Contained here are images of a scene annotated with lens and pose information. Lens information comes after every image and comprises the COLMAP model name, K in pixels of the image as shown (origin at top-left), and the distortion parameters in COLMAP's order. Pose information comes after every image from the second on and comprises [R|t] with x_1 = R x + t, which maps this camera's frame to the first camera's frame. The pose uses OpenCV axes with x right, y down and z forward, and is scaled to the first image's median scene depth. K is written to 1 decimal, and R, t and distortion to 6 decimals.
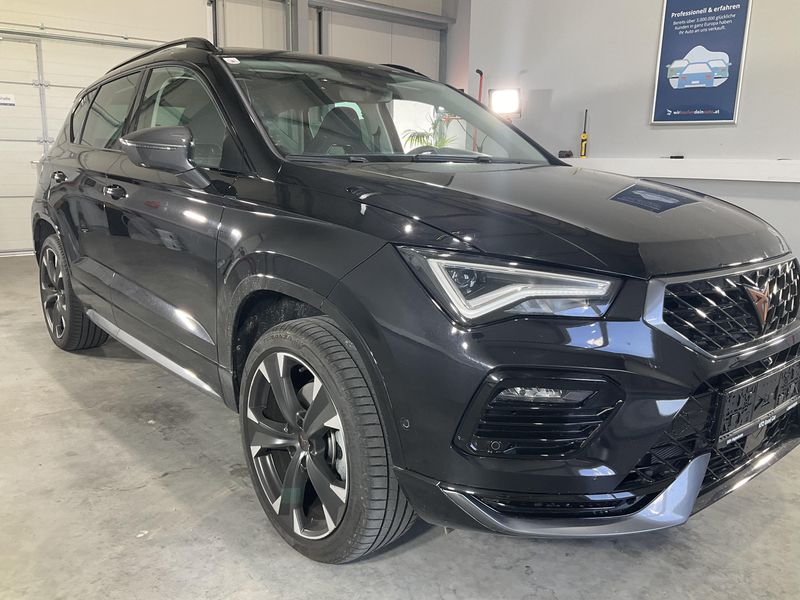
lens RADIAL K [[671.7, 0, 398.3], [0, 671.7, 301.5], [0, 0, 1]] dist [0.009509, -0.046648]
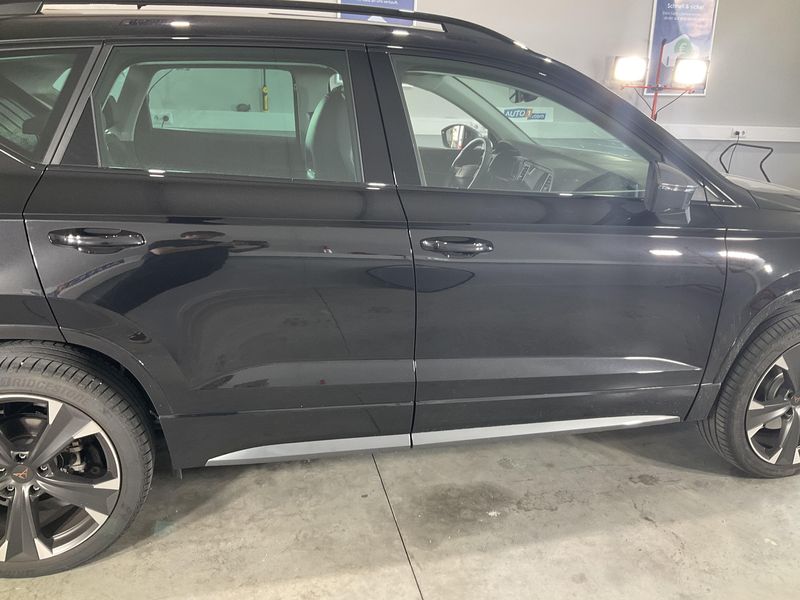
lens RADIAL K [[671.7, 0, 394.3], [0, 671.7, 298.3], [0, 0, 1]] dist [0.009509, -0.046648]
pose [[0.427871, -0.277670, 0.860131, -1.344727], [0.157633, 0.959981, 0.231490, -0.356774], [-0.889988, 0.036537, 0.454518, 0.938450]]
